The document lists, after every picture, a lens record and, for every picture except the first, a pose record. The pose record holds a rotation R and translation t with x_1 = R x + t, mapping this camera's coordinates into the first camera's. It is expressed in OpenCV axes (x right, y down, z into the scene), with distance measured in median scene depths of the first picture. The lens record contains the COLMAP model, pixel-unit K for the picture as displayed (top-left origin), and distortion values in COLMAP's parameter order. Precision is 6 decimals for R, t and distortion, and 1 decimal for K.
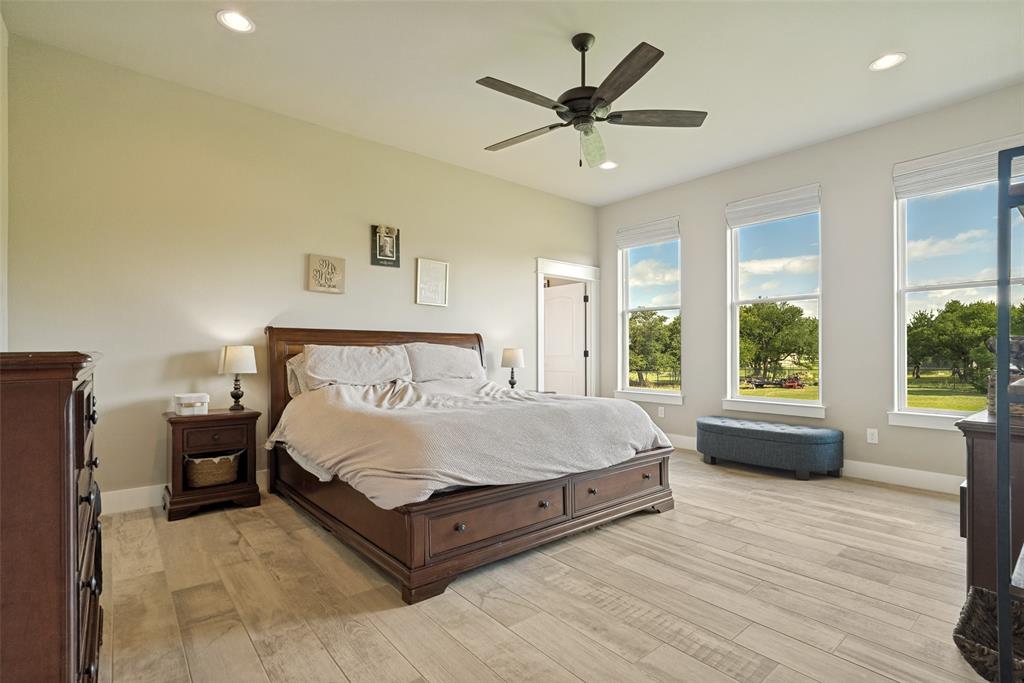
lens RADIAL K [[476.3, 0, 512.4], [0, 476.3, 351.7], [0, 0, 1]] dist [-0.000754, 0.009691]
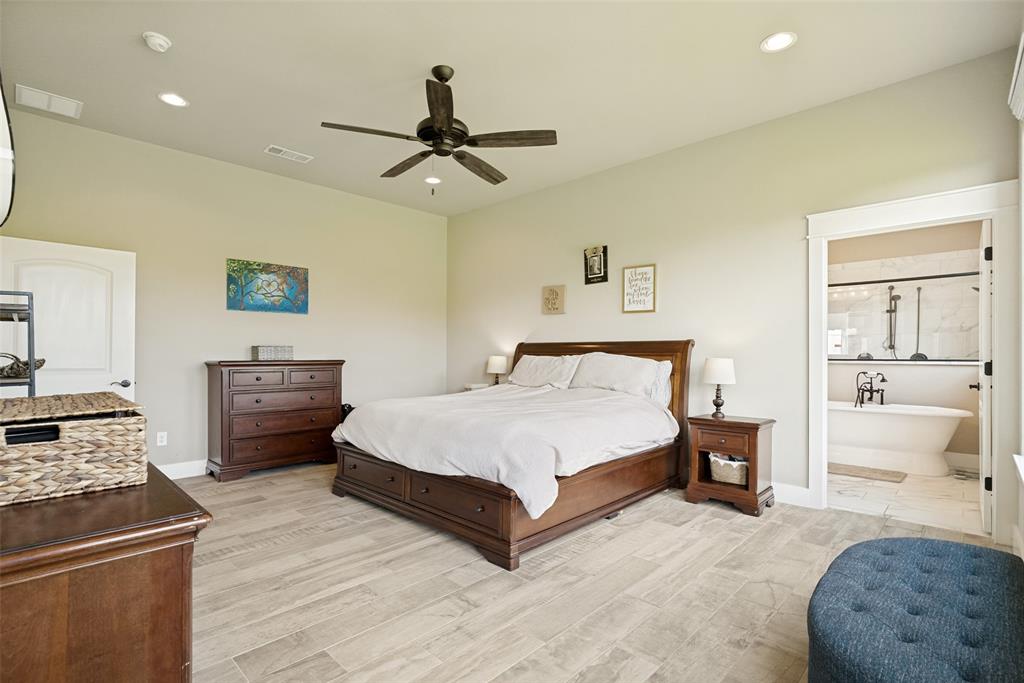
lens RADIAL K [[488.6, 0, 513.2], [0, 488.6, 344.7], [0, 0, 1]] dist [-0.010151, 0.000553]
pose [[0.108751, -0.035028, -0.993452, 0.837253], [-0.011852, 0.999262, -0.036530, 0.005400], [0.993998, 0.015747, 0.108256, 0.700764]]
